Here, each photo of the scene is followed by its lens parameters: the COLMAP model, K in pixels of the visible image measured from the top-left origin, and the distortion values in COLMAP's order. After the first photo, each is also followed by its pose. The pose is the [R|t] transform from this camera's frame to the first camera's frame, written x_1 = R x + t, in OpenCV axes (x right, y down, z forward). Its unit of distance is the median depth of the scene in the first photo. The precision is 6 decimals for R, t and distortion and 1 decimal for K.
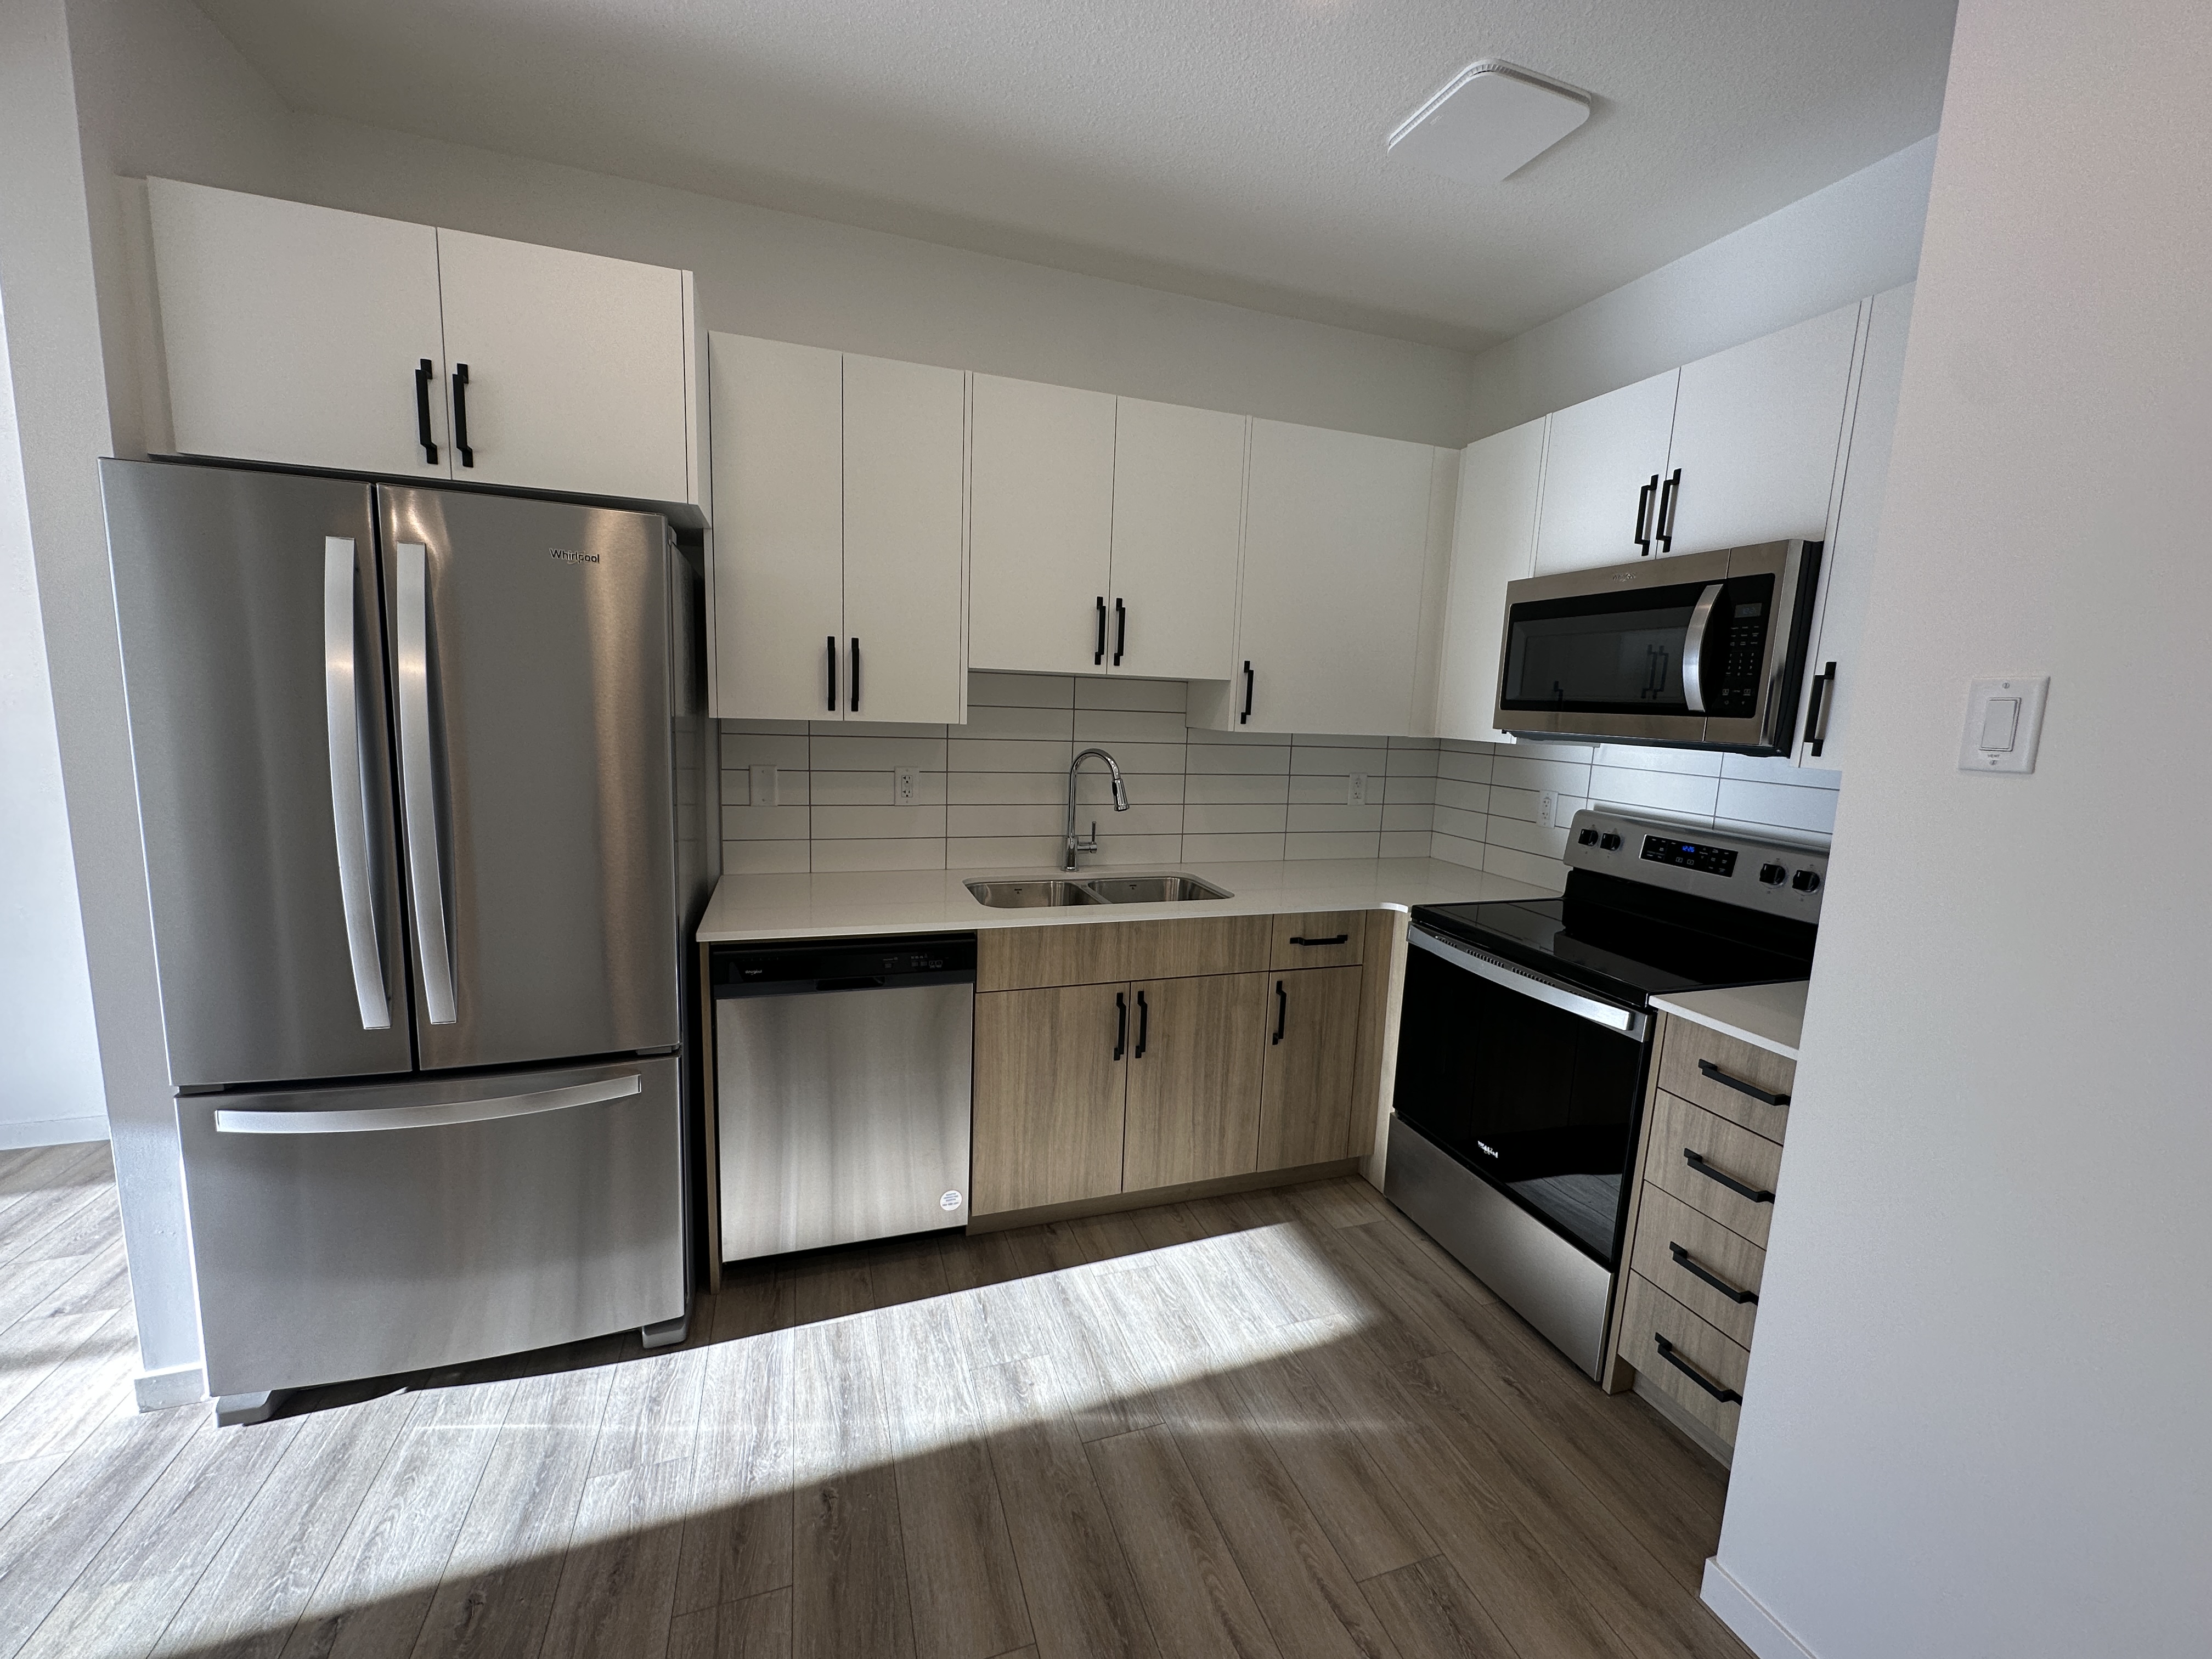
lens RADIAL K [[879.1, 0, 1106.0], [0, 879.1, 829.5], [0, 0, 1]] dist [-0.001660, -0.000172]
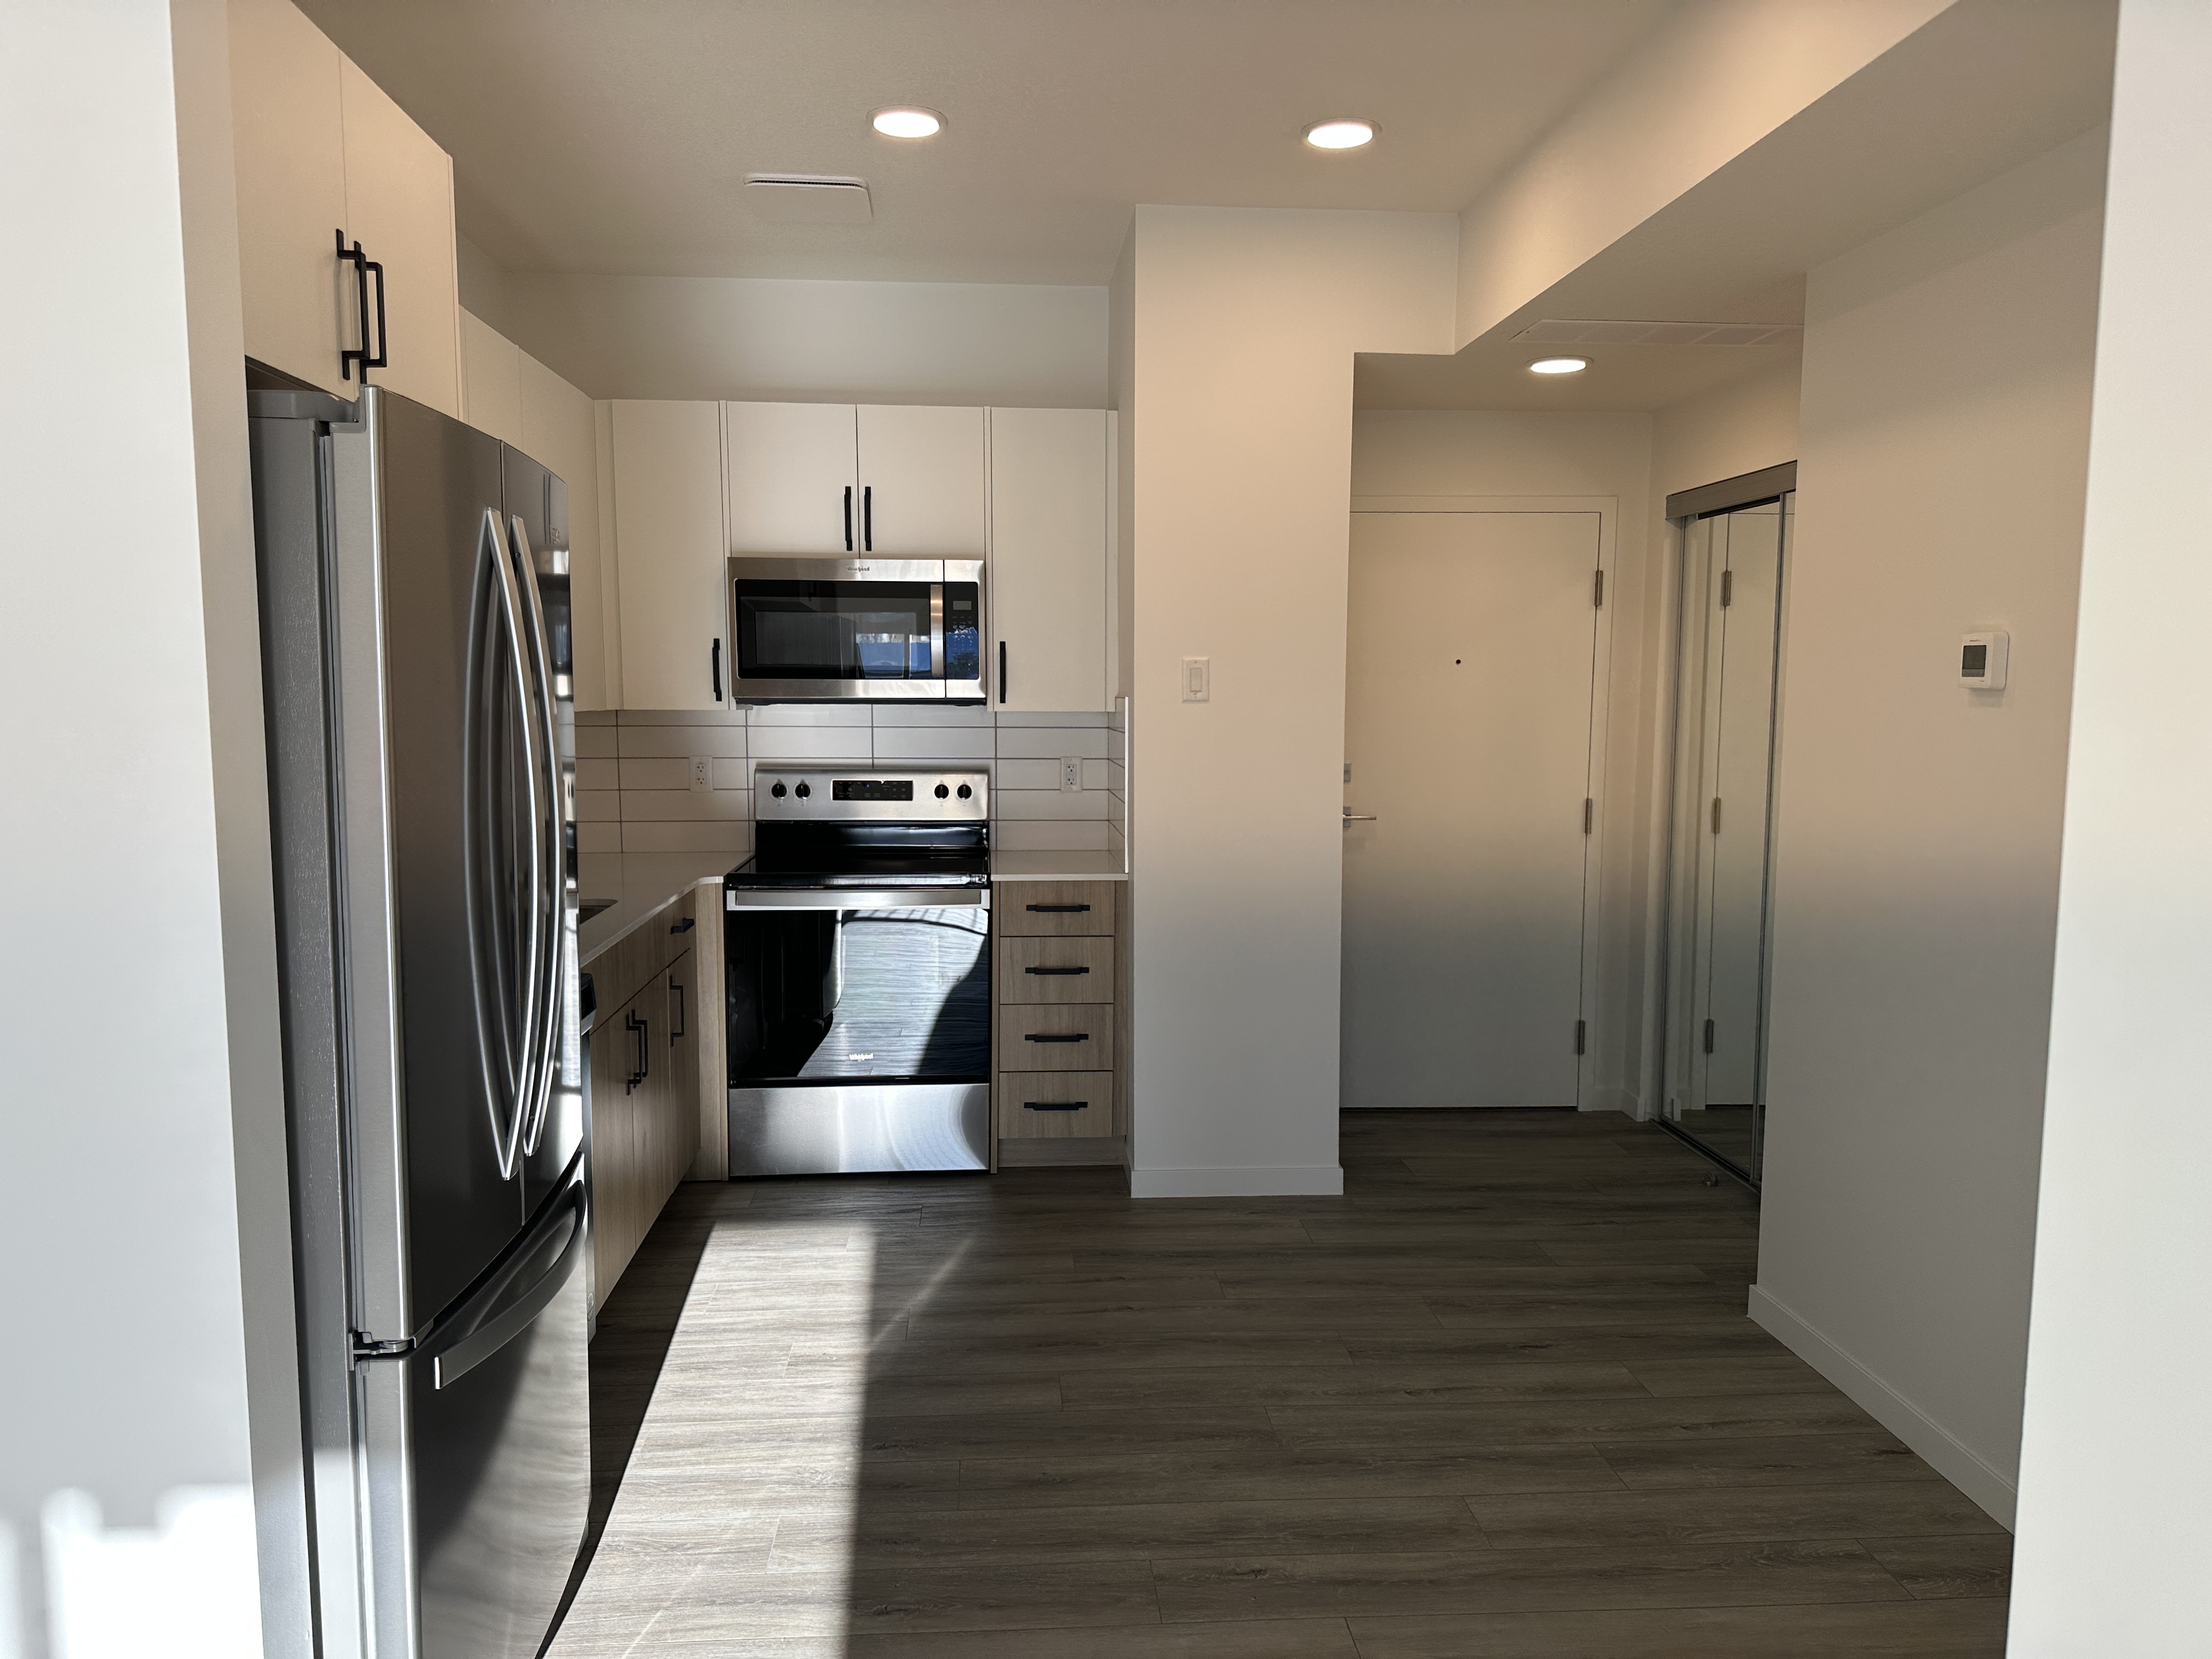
lens RADIAL K [[1627.0, 0, 1106.0], [0, 1627.0, 829.5], [0, 0, 1]] dist [0.062388, -0.044794]
pose [[0.235624, -0.128187, 0.963353, -1.756909], [0.148372, 0.984387, 0.094696, -0.098747], [-0.960452, 0.120622, 0.250965, 0.133093]]
